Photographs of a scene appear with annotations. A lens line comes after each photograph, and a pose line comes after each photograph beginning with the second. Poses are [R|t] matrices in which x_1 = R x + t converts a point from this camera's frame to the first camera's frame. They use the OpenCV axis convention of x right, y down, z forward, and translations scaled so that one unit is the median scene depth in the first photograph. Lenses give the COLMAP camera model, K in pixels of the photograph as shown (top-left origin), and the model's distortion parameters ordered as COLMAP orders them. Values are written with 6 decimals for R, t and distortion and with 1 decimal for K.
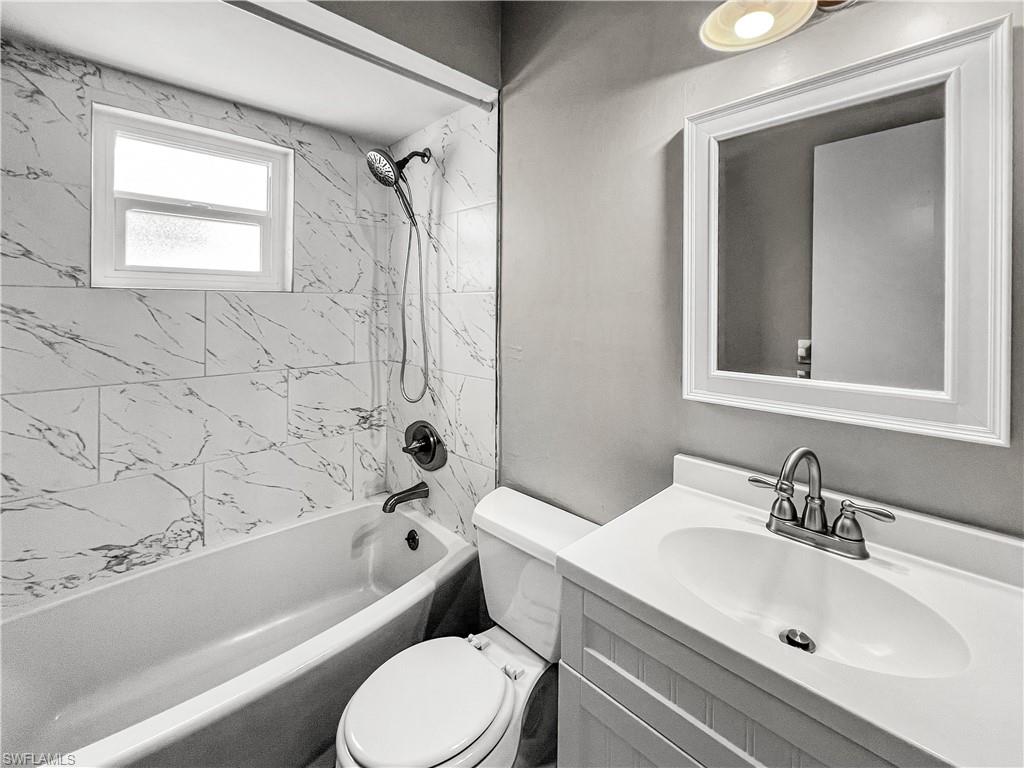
lens RADIAL K [[430.6, 0, 501.0], [0, 430.6, 344.9], [0, 0, 1]] dist [-0.000034, 0.000318]
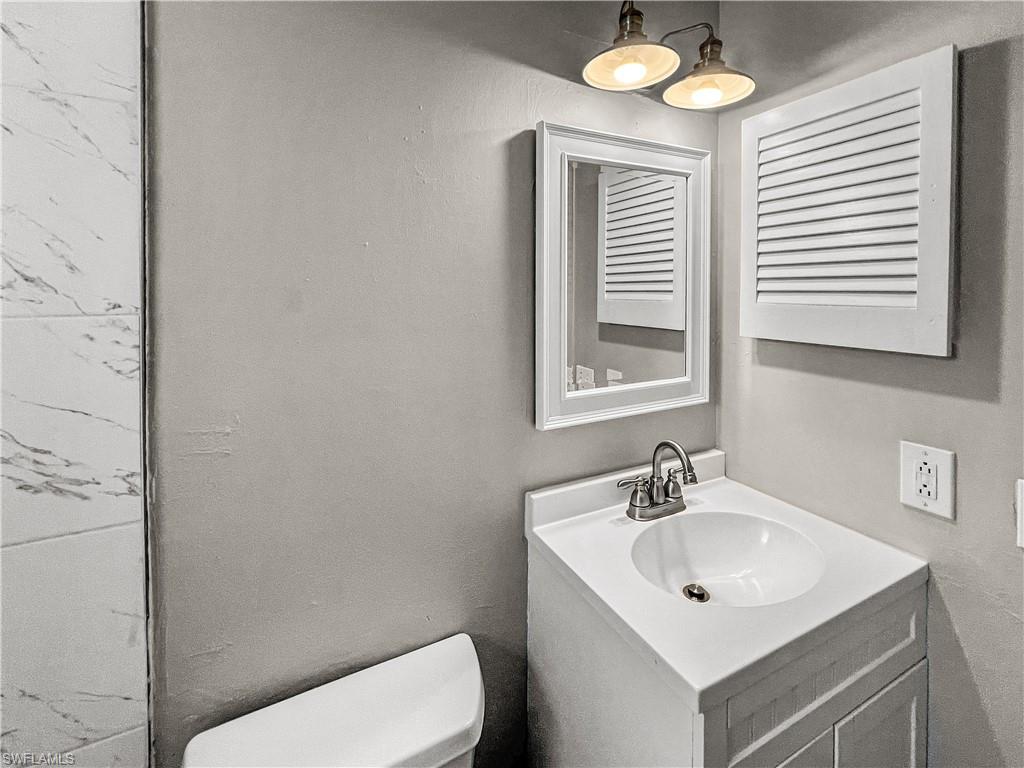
lens RADIAL K [[430.6, 0, 501.0], [0, 430.6, 344.9], [0, 0, 1]] dist [-0.000034, 0.000318]
pose [[0.314264, -0.079885, 0.945968, -0.321872], [0.117595, 0.992055, 0.044710, -0.074883], [-0.942024, 0.097191, 0.321161, 0.553569]]
